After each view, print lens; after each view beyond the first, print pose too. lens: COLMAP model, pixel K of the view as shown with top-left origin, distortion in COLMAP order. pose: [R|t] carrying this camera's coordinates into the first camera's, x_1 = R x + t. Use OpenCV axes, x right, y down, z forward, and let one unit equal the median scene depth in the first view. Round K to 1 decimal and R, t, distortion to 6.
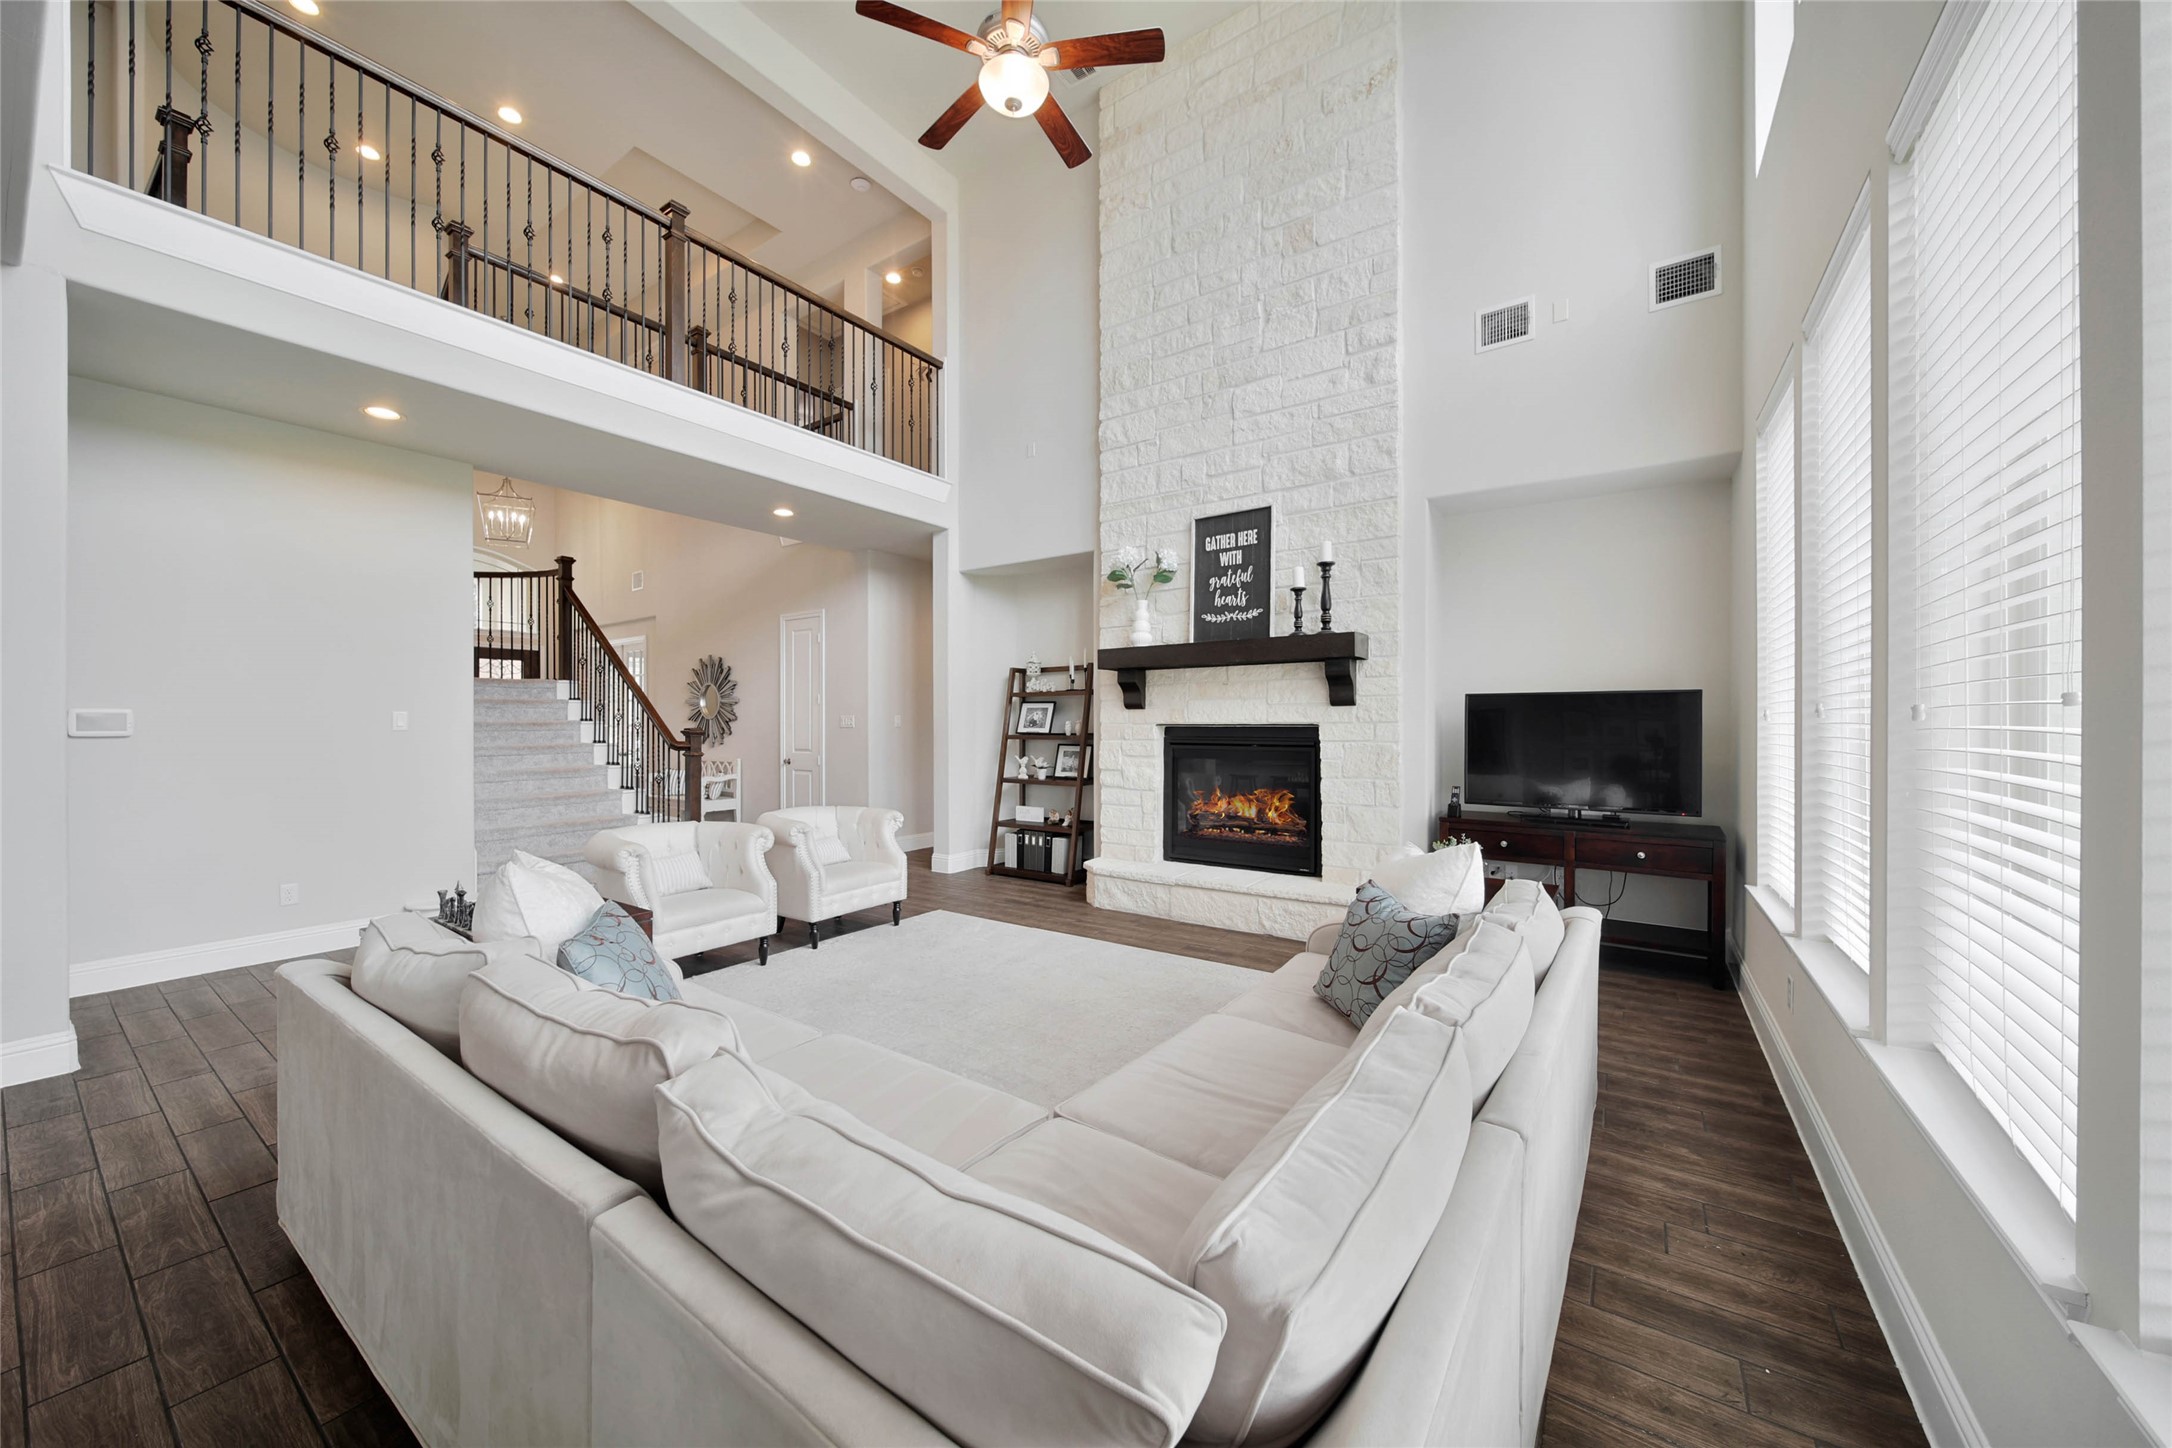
lens RADIAL K [[777.7, 0, 1093.7], [0, 777.7, 727.1], [0, 0, 1]] dist [-0.002807, -0.000561]
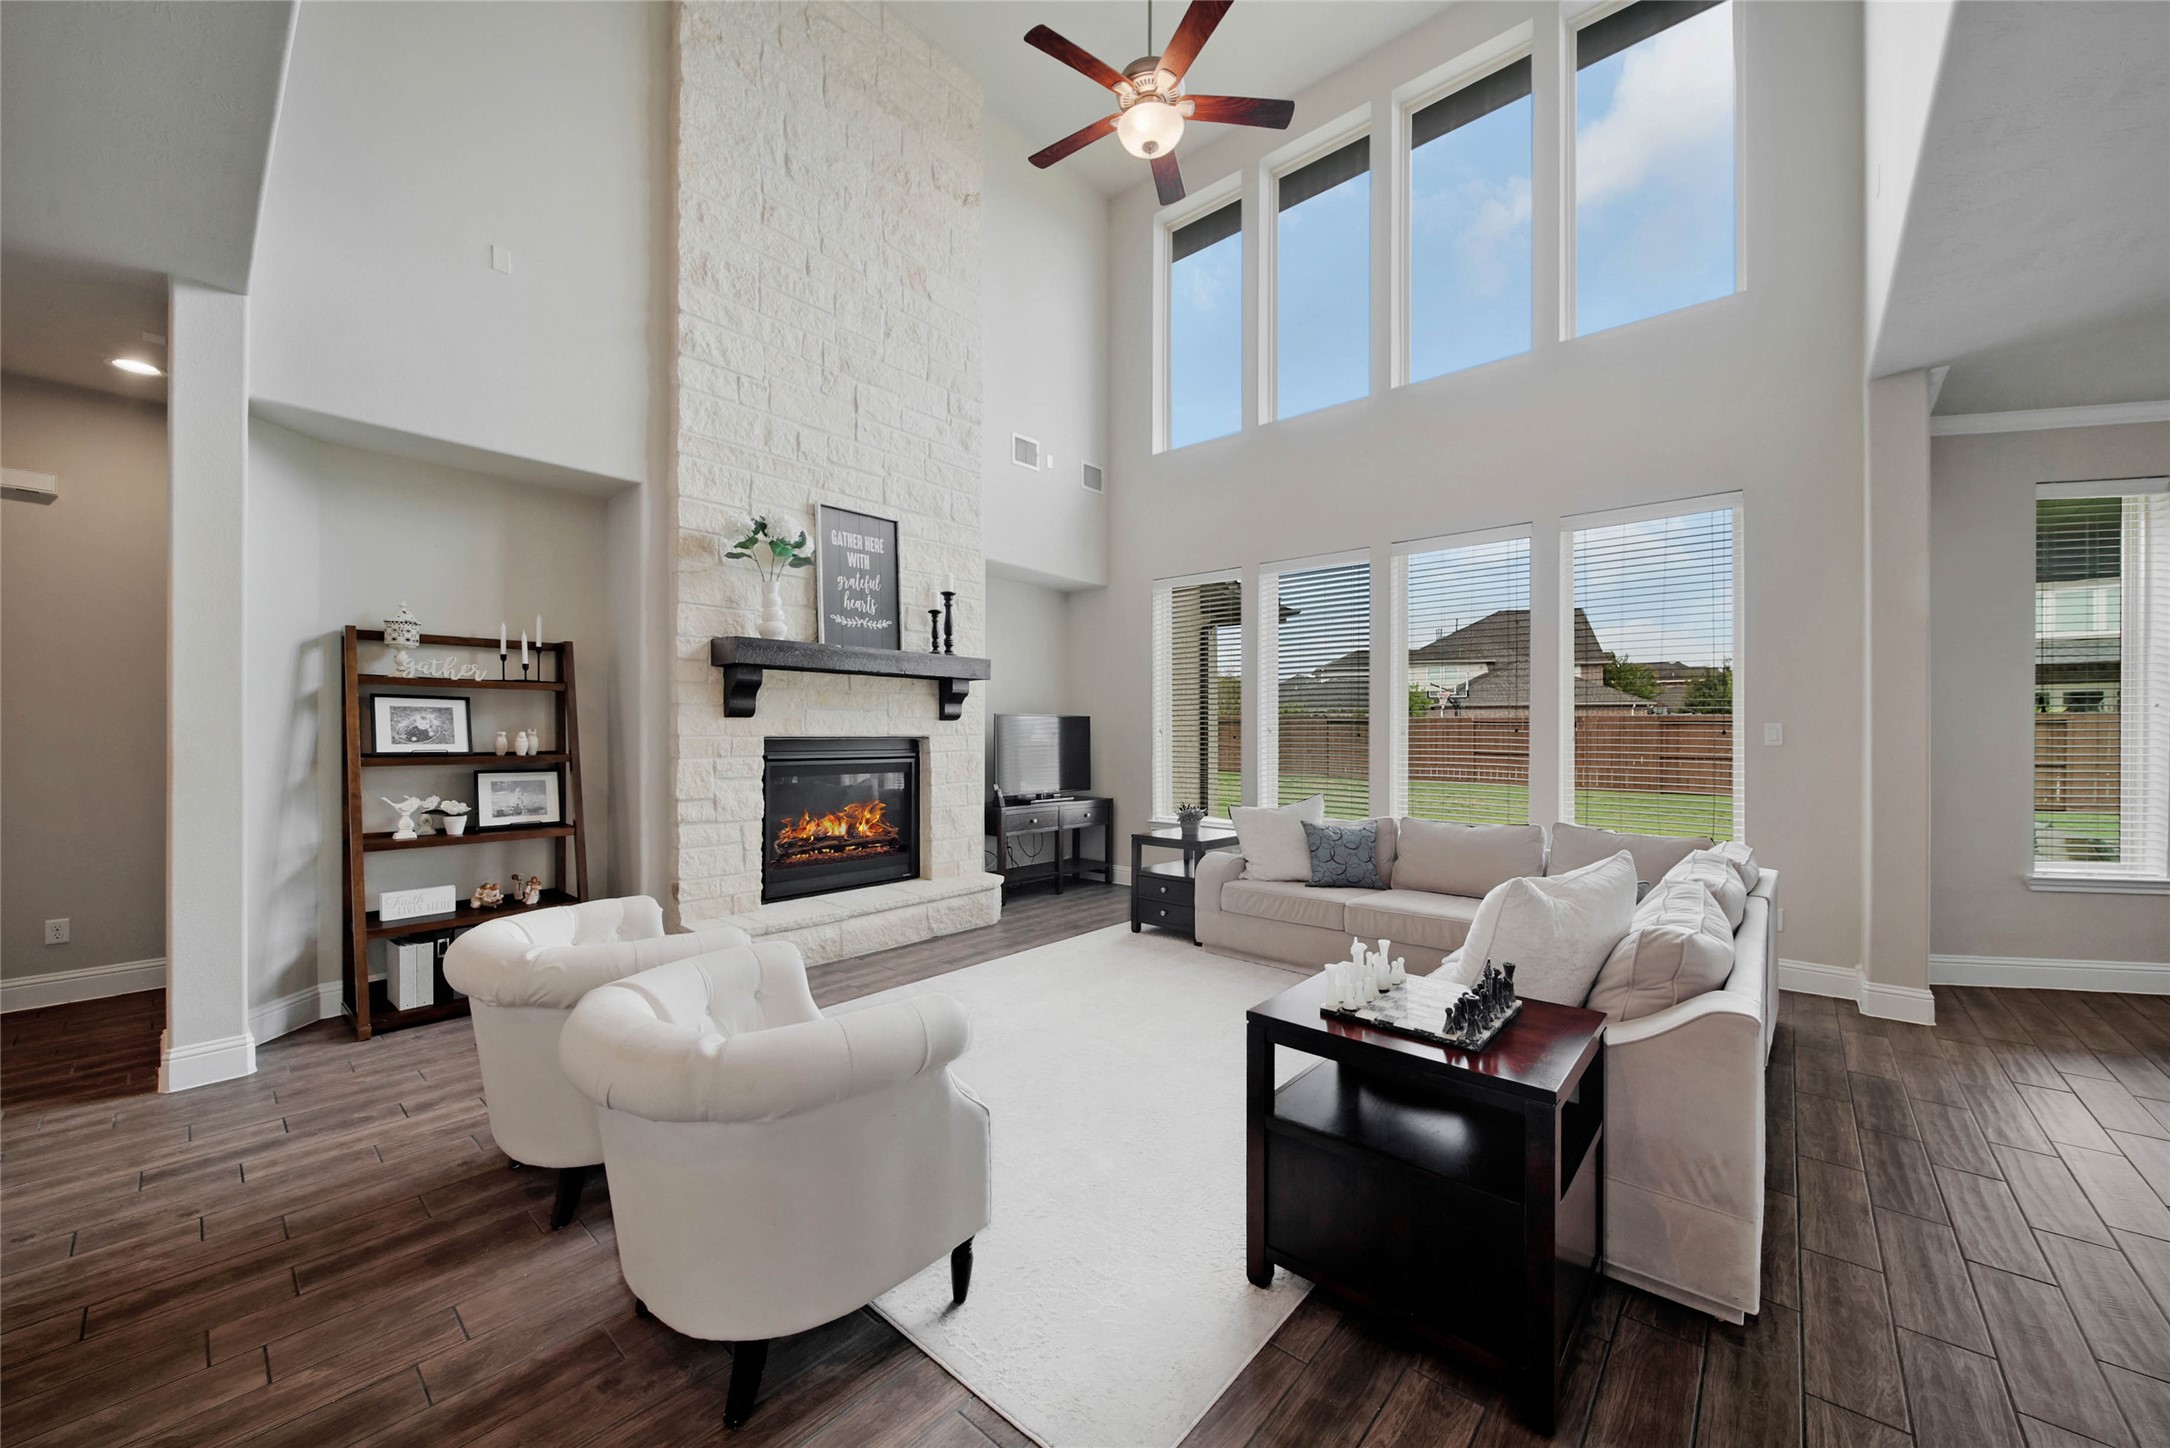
lens RADIAL K [[798.5, 0, 1092.6], [0, 798.5, 733.2], [0, 0, 1]] dist [-0.000281, -0.000050]
pose [[0.112300, 0.001205, 0.993674, -0.744221], [0.003346, 0.999993, -0.001591, -0.005146], [-0.993669, 0.003503, 0.112295, 0.601060]]
